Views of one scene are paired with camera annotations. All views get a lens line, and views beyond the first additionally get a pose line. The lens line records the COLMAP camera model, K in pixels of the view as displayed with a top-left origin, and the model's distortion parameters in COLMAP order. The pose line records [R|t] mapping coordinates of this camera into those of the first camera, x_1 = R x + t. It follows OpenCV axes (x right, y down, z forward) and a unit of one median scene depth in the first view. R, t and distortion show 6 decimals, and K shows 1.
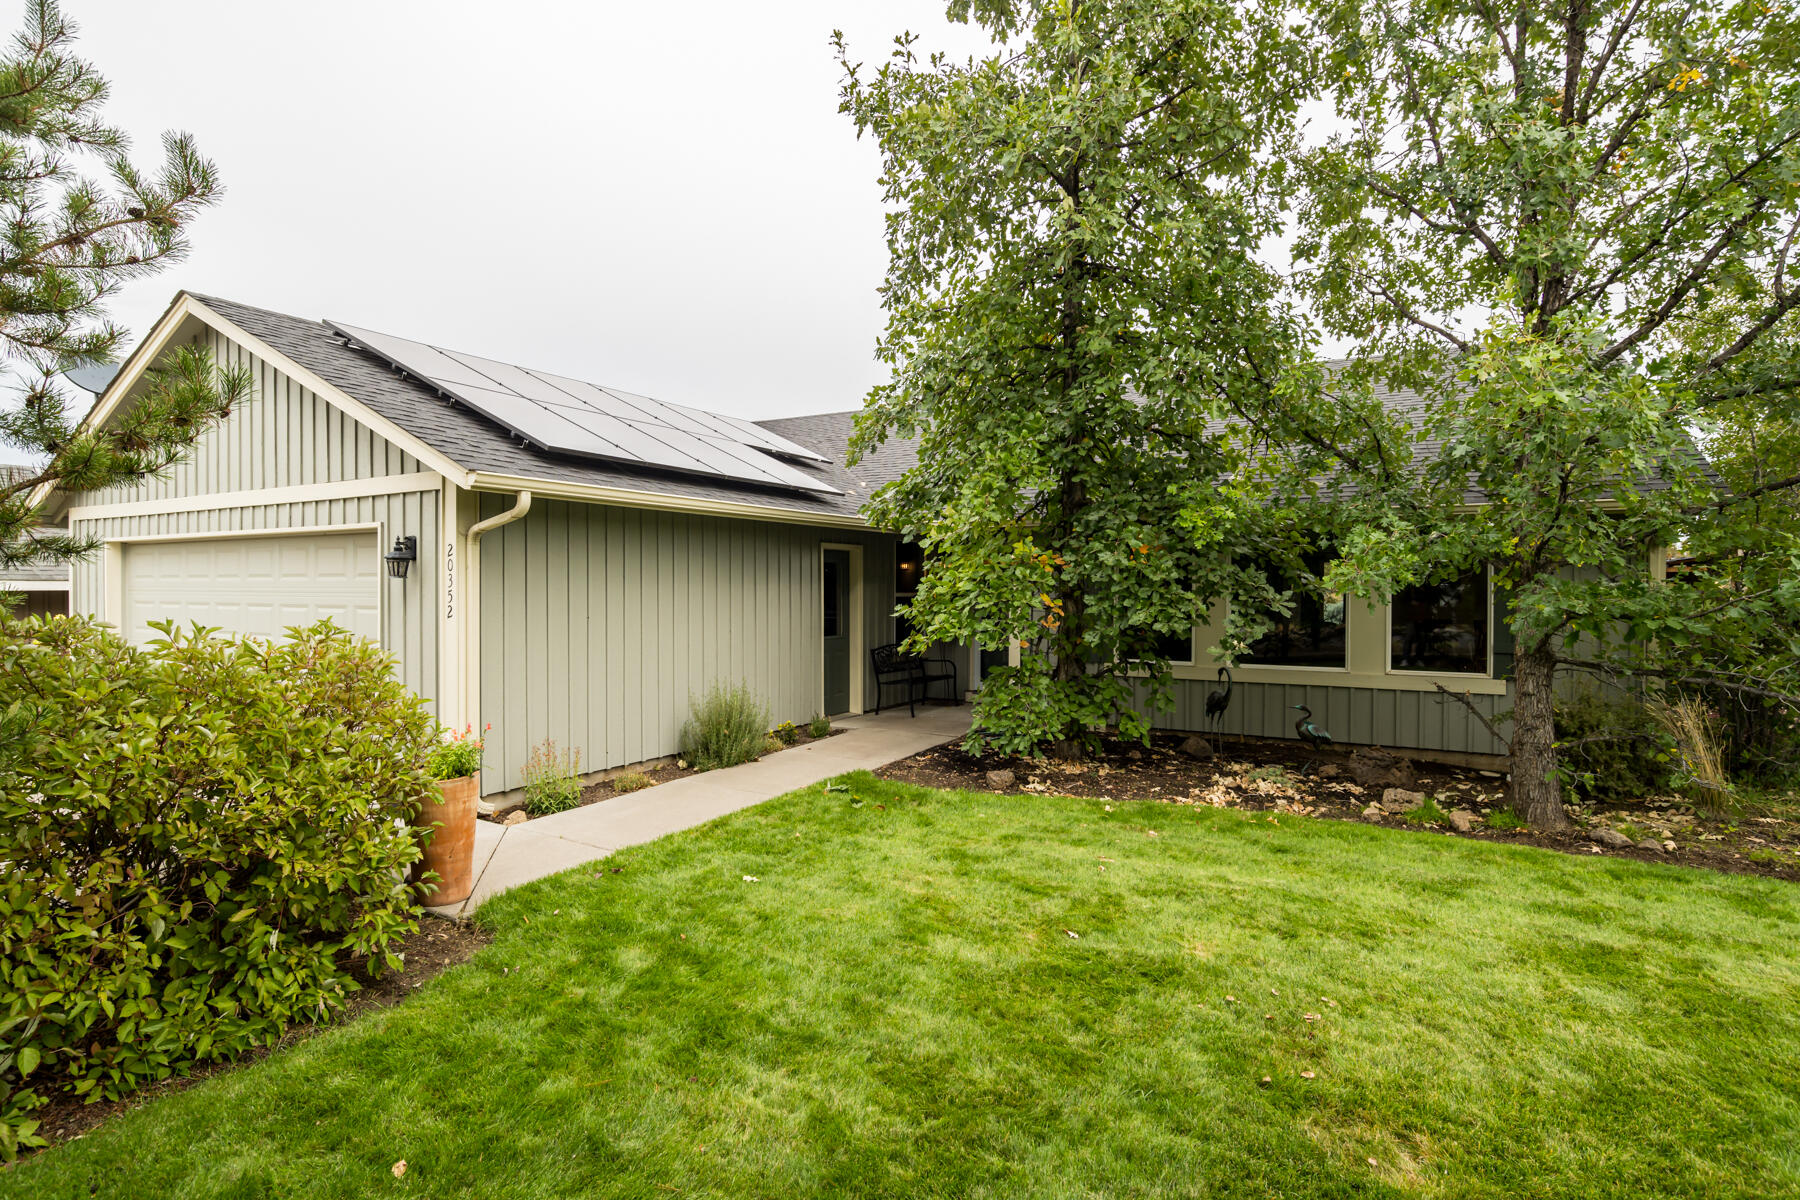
lens RADIAL K [[911.9, 0, 897.4], [0, 911.9, 603.2], [0, 0, 1]] dist [-0.016710, 0.007139]
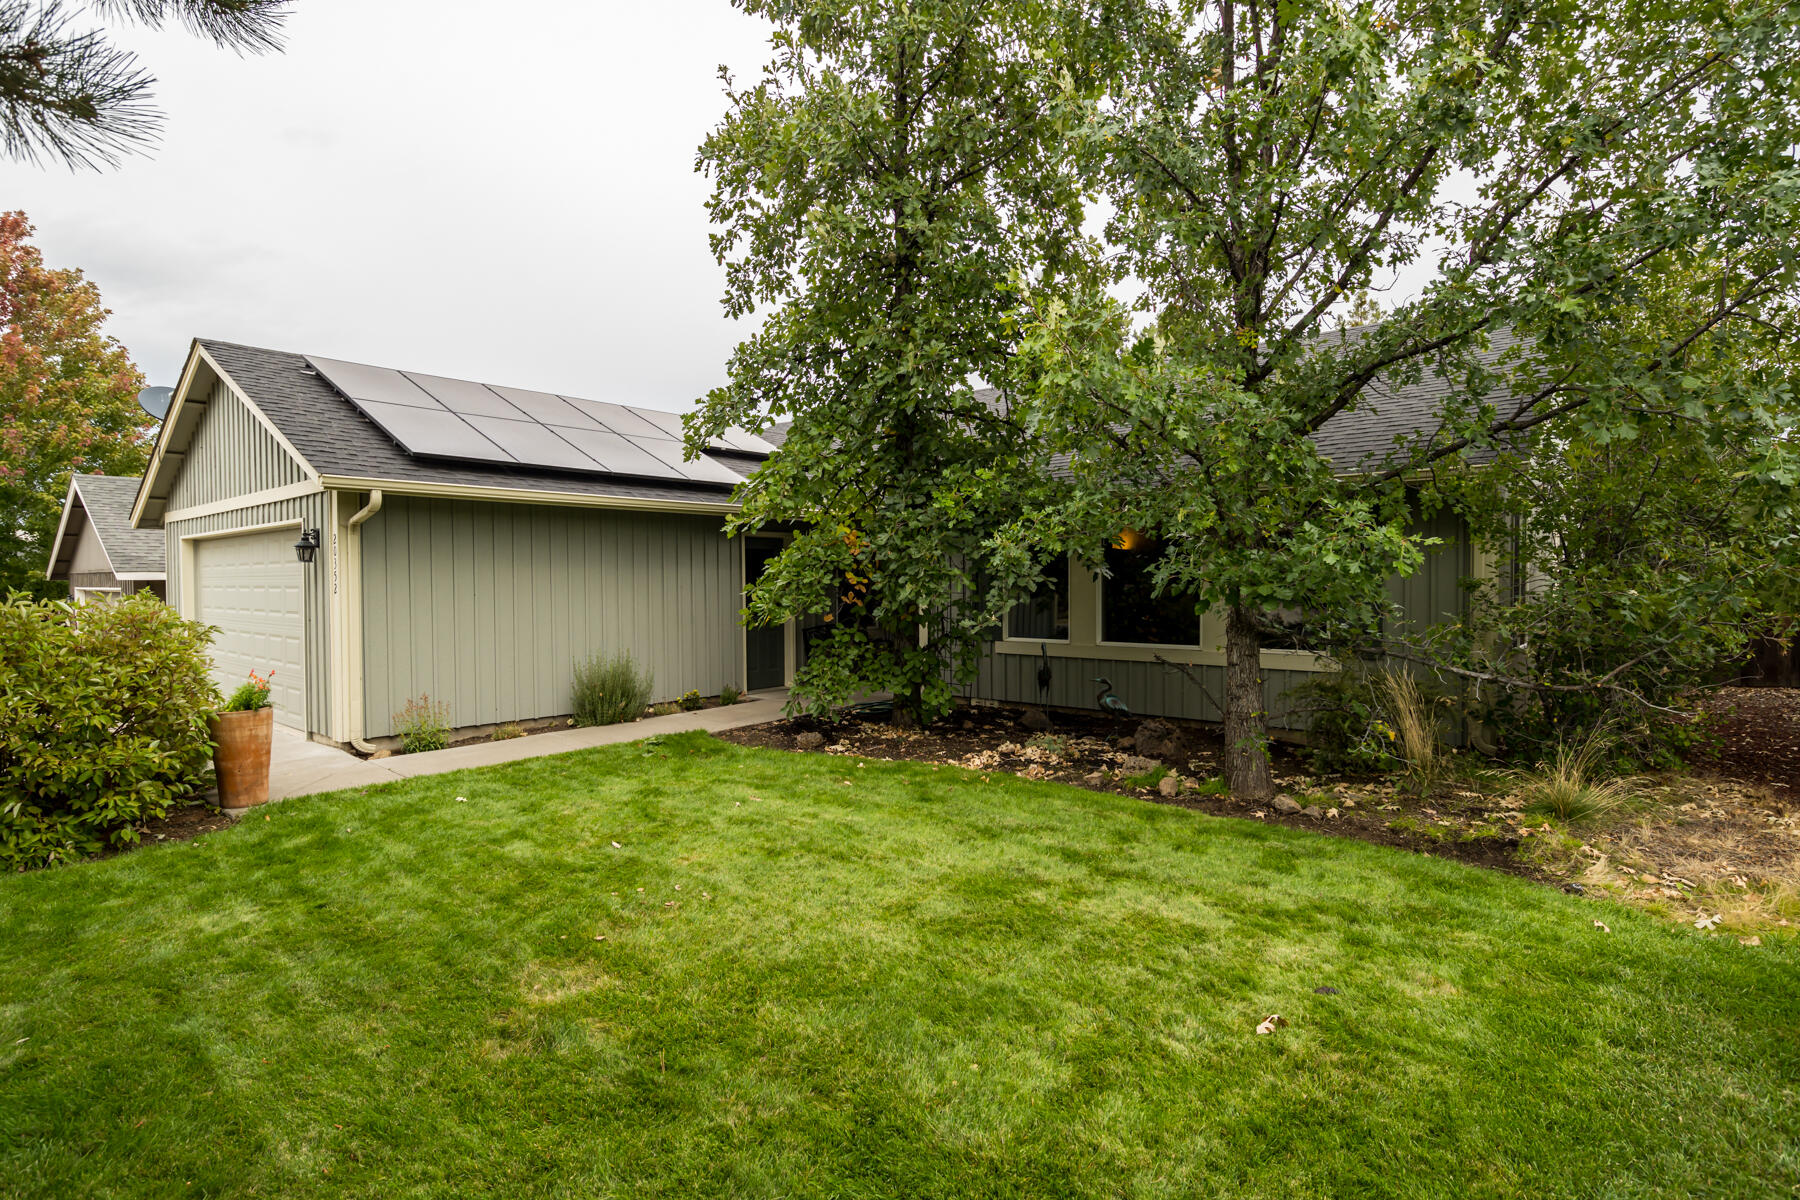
lens RADIAL K [[911.9, 0, 897.4], [0, 911.9, 603.2], [0, 0, 1]] dist [-0.016710, 0.007139]
pose [[0.981832, -0.001404, -0.189745, 0.492180], [0.003058, 0.999960, 0.008423, 0.020927], [0.189725, -0.008851, 0.981797, -0.069788]]
